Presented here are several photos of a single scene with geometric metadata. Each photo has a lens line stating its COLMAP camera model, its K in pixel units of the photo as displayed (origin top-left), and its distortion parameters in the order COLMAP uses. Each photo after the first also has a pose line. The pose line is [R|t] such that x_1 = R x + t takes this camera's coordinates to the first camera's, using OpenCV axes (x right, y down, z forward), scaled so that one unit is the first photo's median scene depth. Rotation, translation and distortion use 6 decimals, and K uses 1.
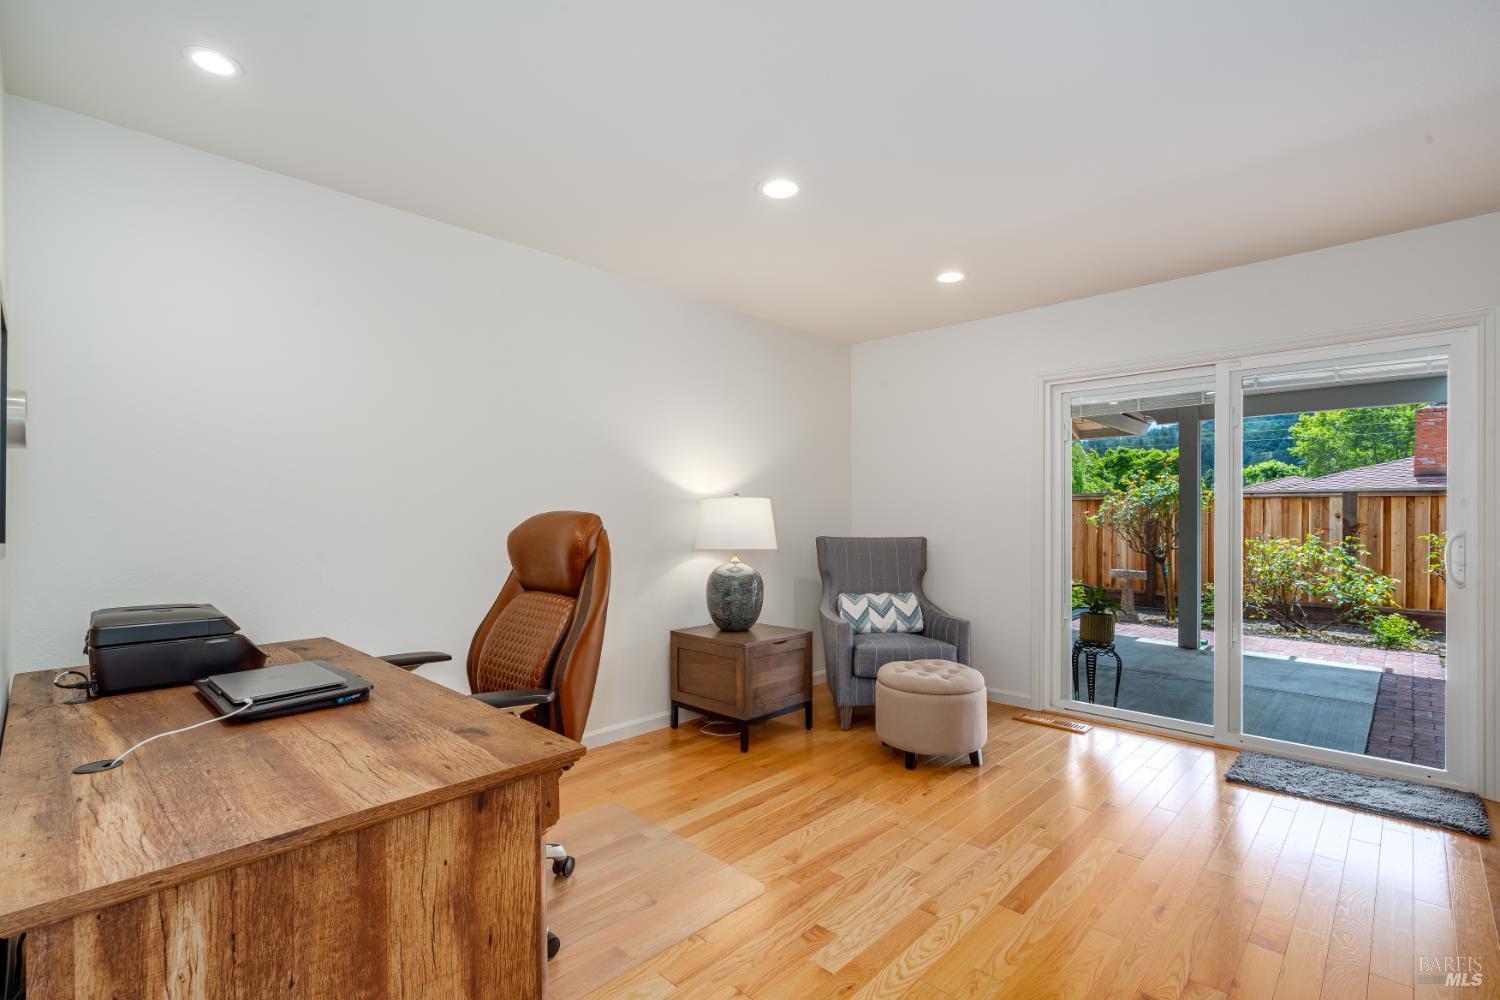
lens RADIAL K [[686.4, 0, 748.5], [0, 686.4, 511.4], [0, 0, 1]] dist [-0.007983, 0.004560]
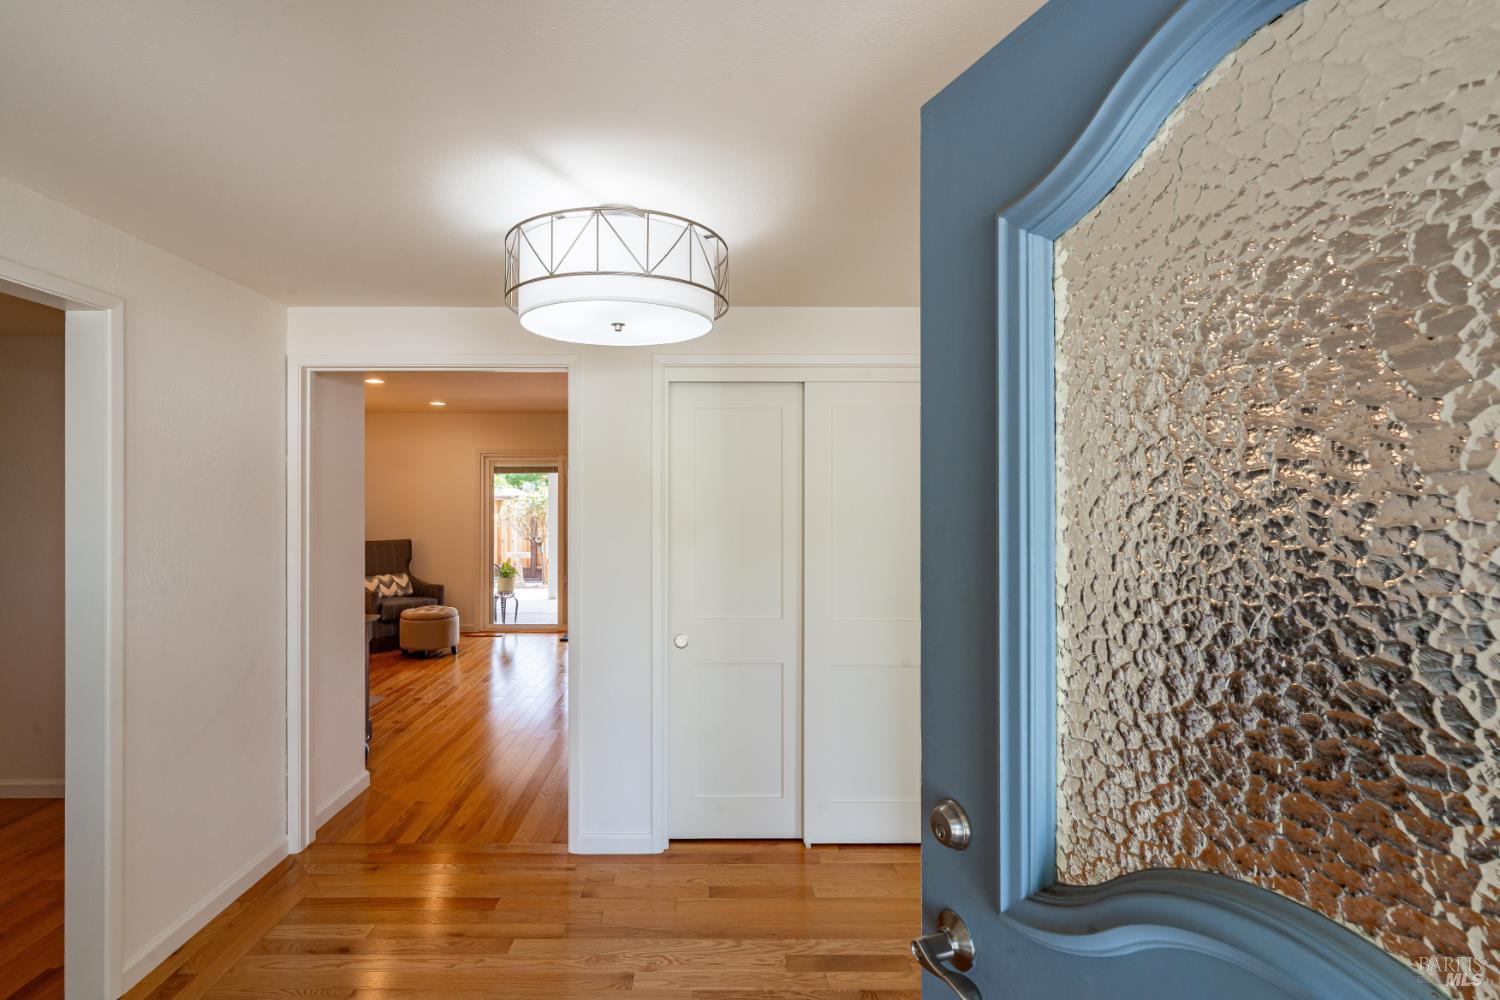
lens RADIAL K [[686.4, 0, 746.1], [0, 686.4, 499.2], [0, 0, 1]] dist [-0.007983, 0.004560]
pose [[0.674728, -0.003074, 0.738060, -0.449562], [0.001909, 0.999995, 0.002419, -0.066784], [-0.738064, -0.000224, 0.674731, -0.776746]]
